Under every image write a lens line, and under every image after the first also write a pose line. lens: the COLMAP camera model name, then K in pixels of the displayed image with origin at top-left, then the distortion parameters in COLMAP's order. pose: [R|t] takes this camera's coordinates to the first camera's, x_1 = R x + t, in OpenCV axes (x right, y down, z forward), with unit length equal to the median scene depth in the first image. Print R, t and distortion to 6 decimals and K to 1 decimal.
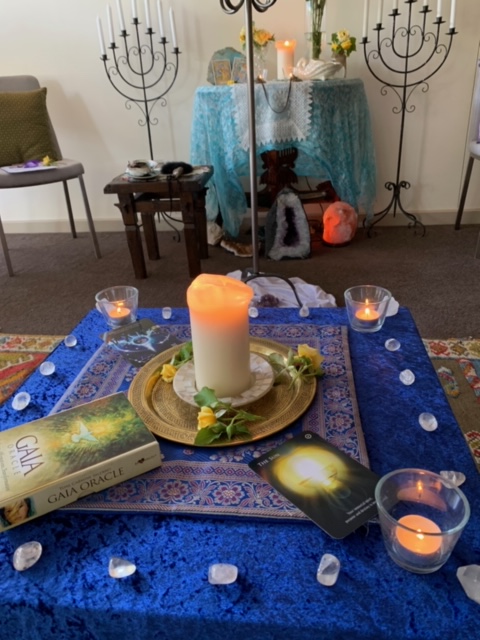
lens RADIAL K [[454.4, 0, 240.0], [0, 454.4, 320.0], [0, 0, 1]] dist [0.000238, -0.000277]
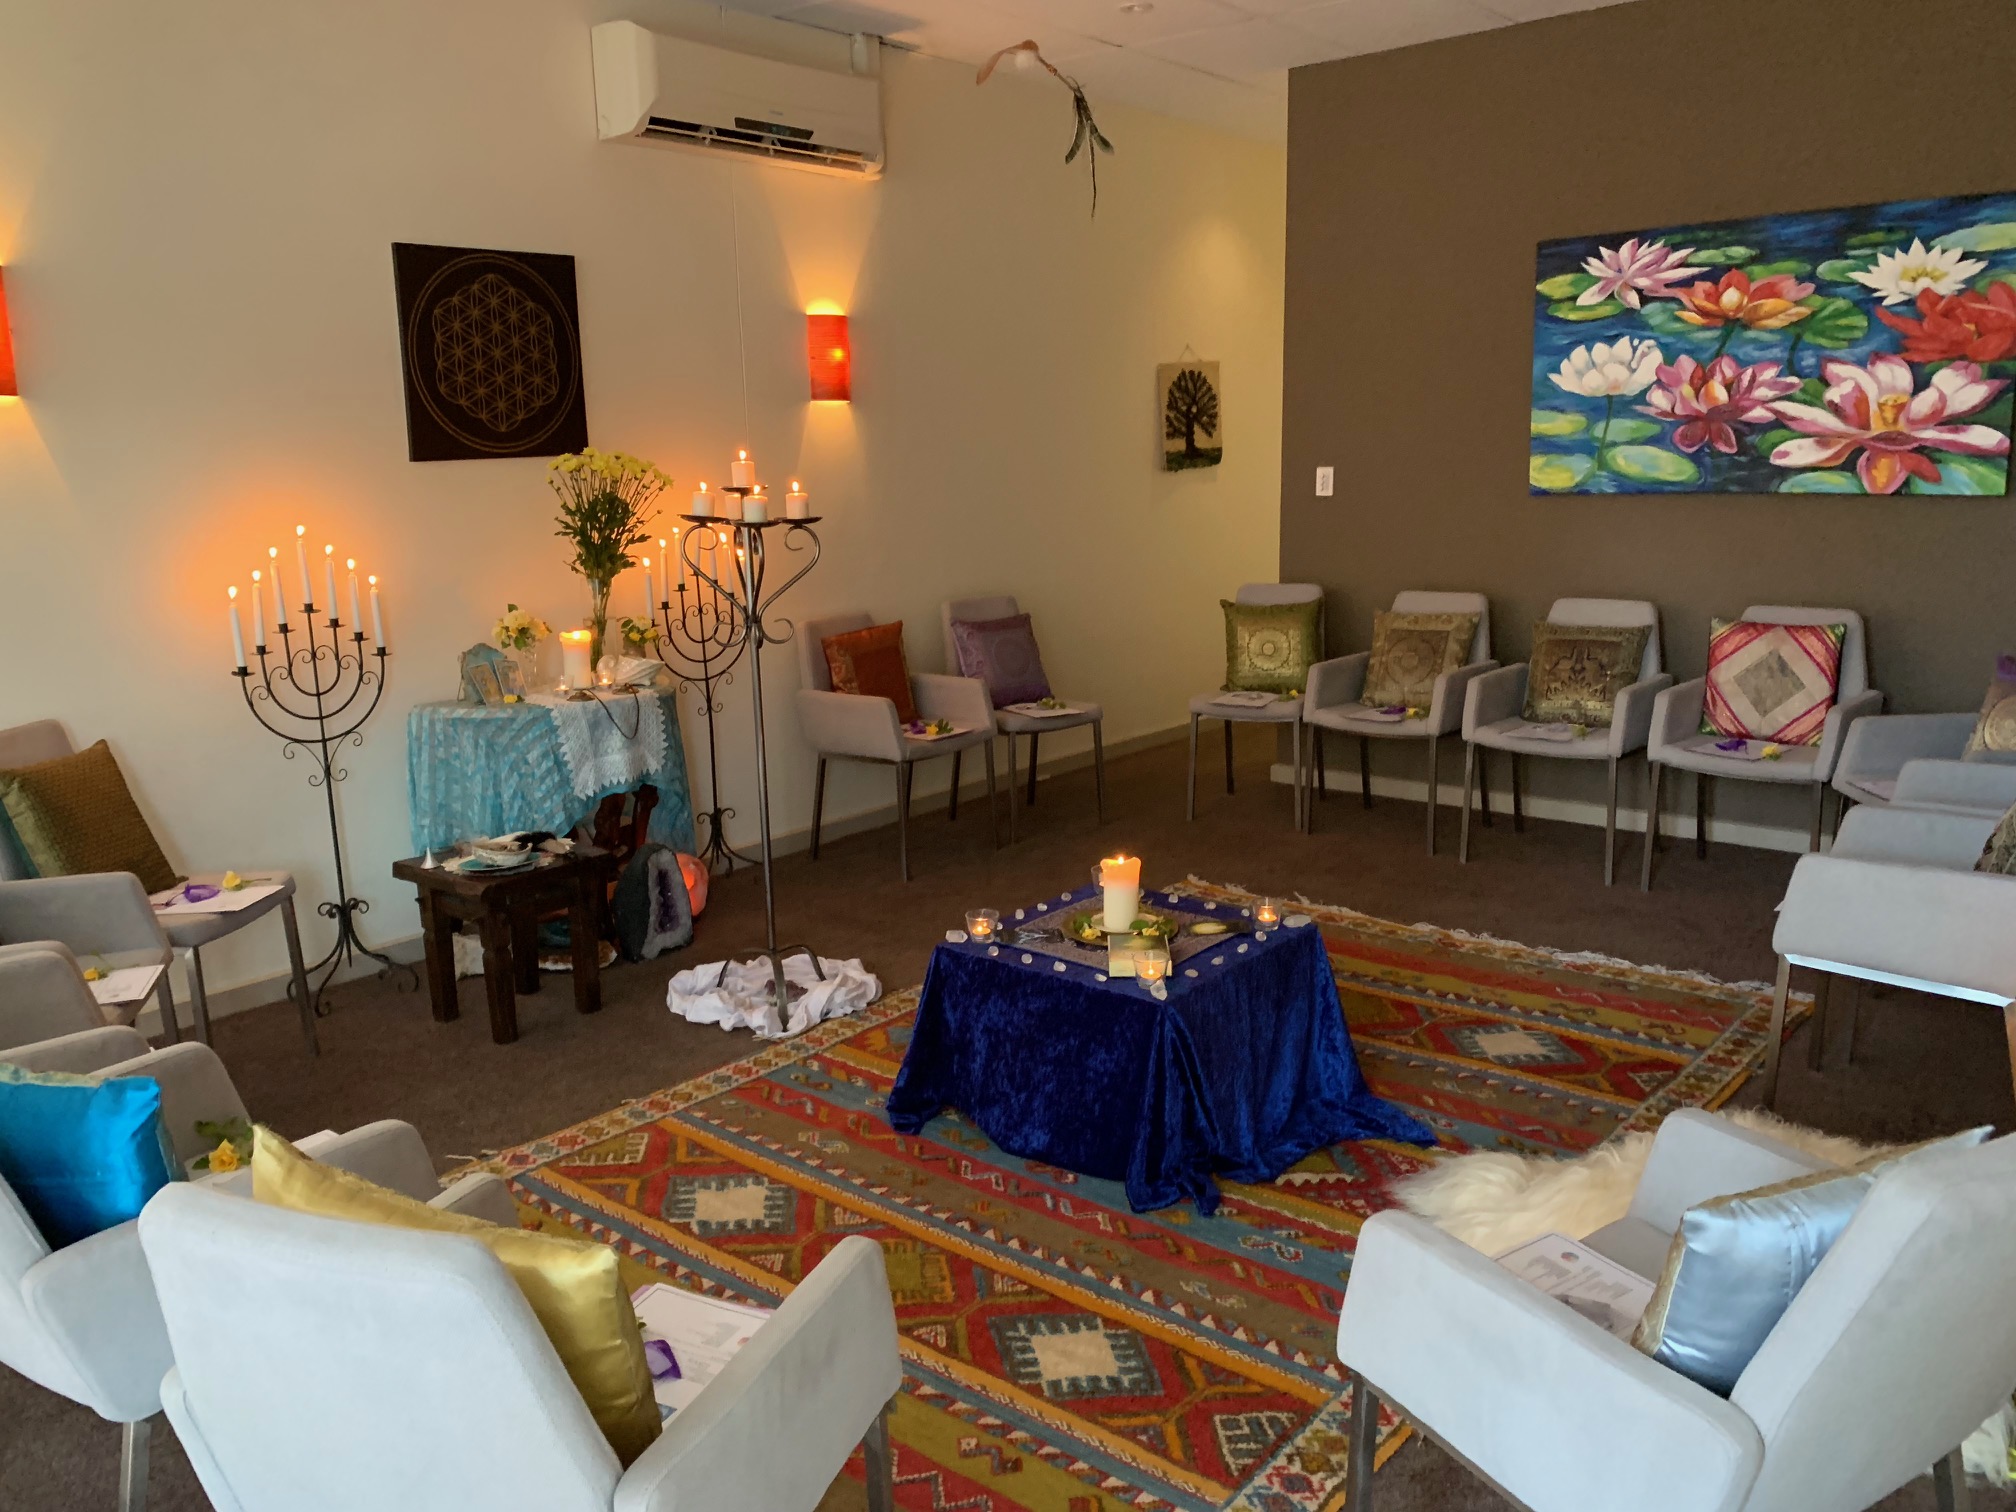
lens RADIAL K [[1431.4, 0, 1008.0], [0, 1431.4, 756.0], [0, 0, 1]] dist [0.000238, -0.000277]
pose [[0.493196, -0.133495, 0.859614, -1.261925], [0.374473, 0.924494, -0.071280, -0.066761], [-0.785193, 0.357057, 0.505947, -0.424804]]
